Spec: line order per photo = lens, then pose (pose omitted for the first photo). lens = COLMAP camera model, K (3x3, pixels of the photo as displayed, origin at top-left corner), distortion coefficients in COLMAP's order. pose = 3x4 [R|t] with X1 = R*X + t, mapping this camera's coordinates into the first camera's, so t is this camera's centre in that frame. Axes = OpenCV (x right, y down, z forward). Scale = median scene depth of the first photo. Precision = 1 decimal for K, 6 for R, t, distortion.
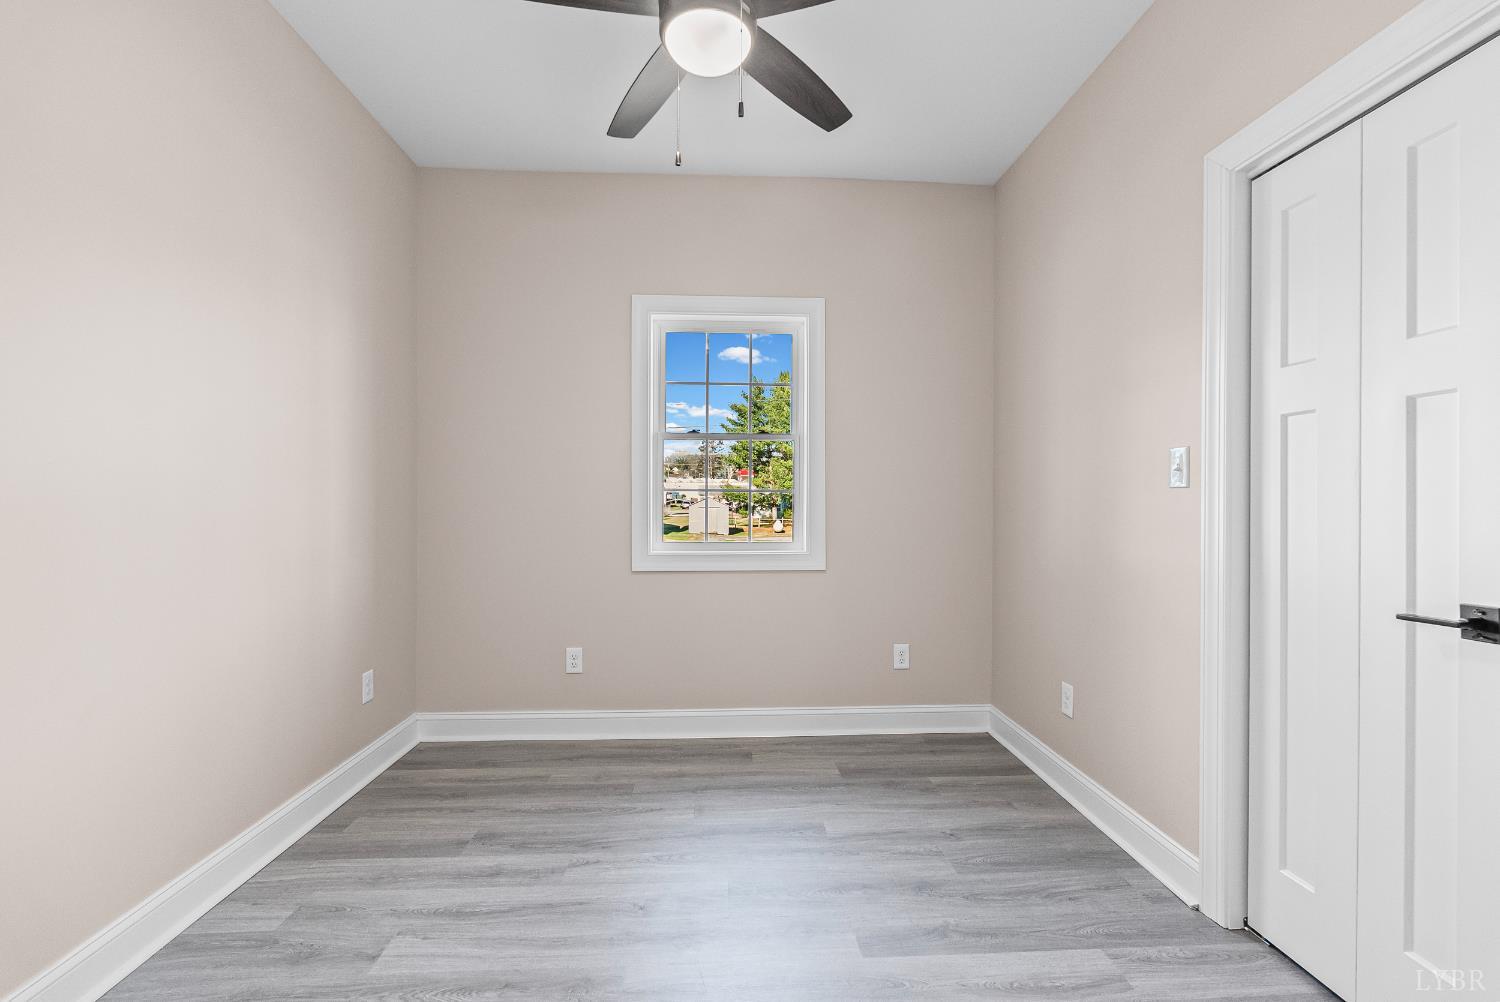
lens RADIAL K [[665.6, 0, 750.0], [0, 665.6, 501.0], [0, 0, 1]] dist [-0.004591, -0.000456]
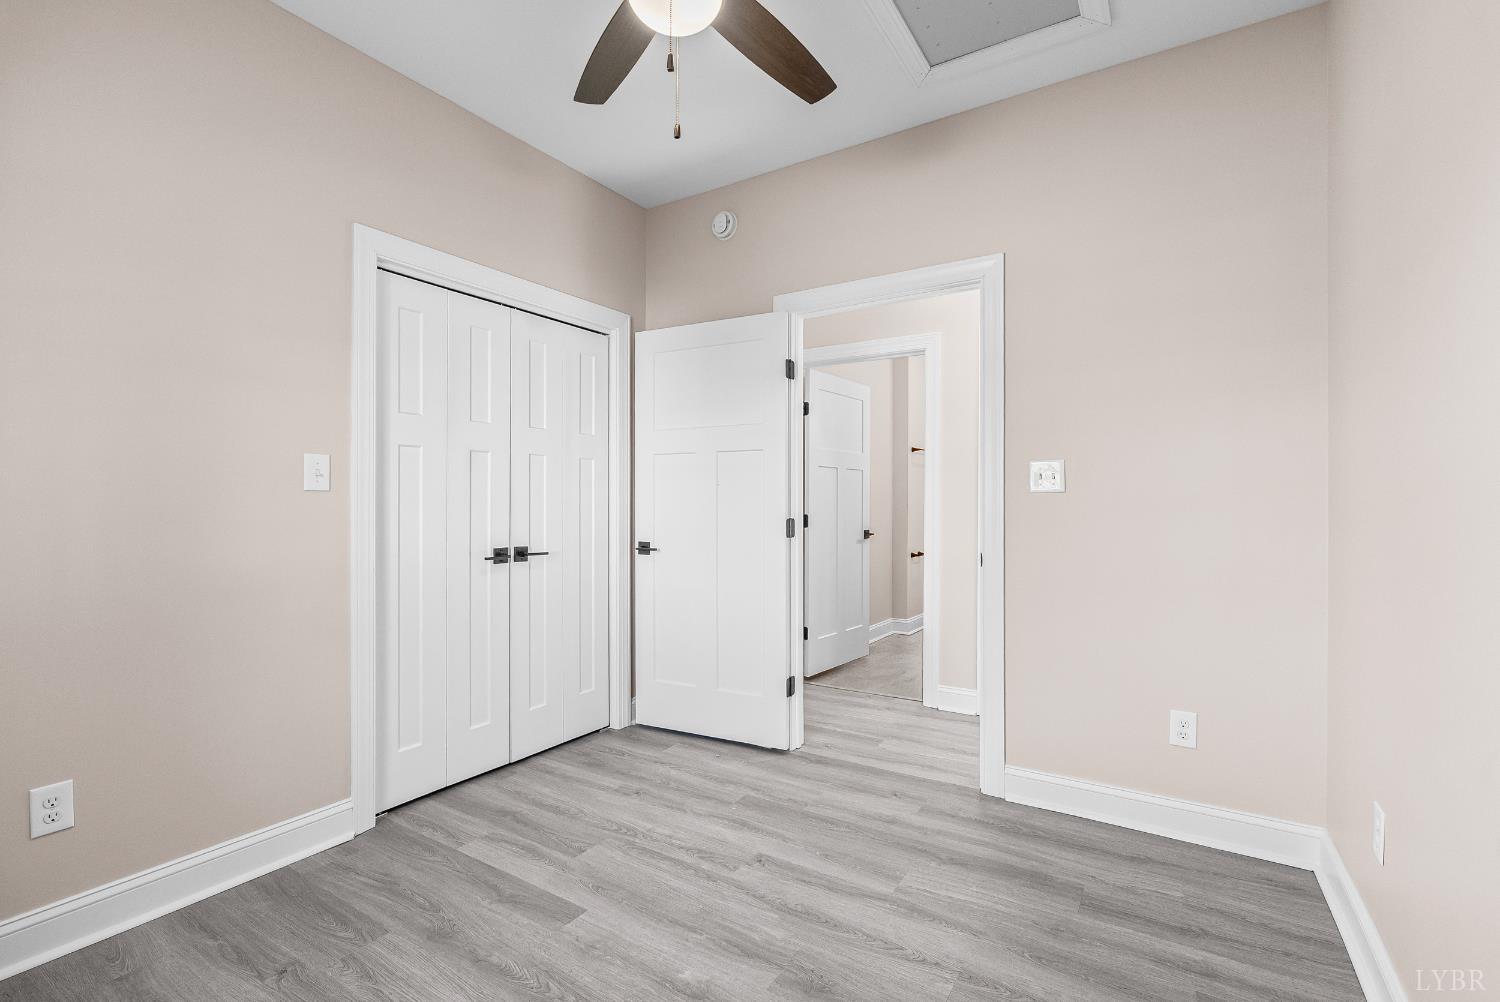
lens RADIAL K [[665.6, 0, 750.0], [0, 665.6, 501.0], [0, 0, 1]] dist [-0.004591, -0.000456]
pose [[-0.811301, -0.000734, 0.584628, -0.624739], [0.000750, 0.999997, 0.002296, -0.005743], [-0.584628, 0.002301, -0.811298, 1.543777]]
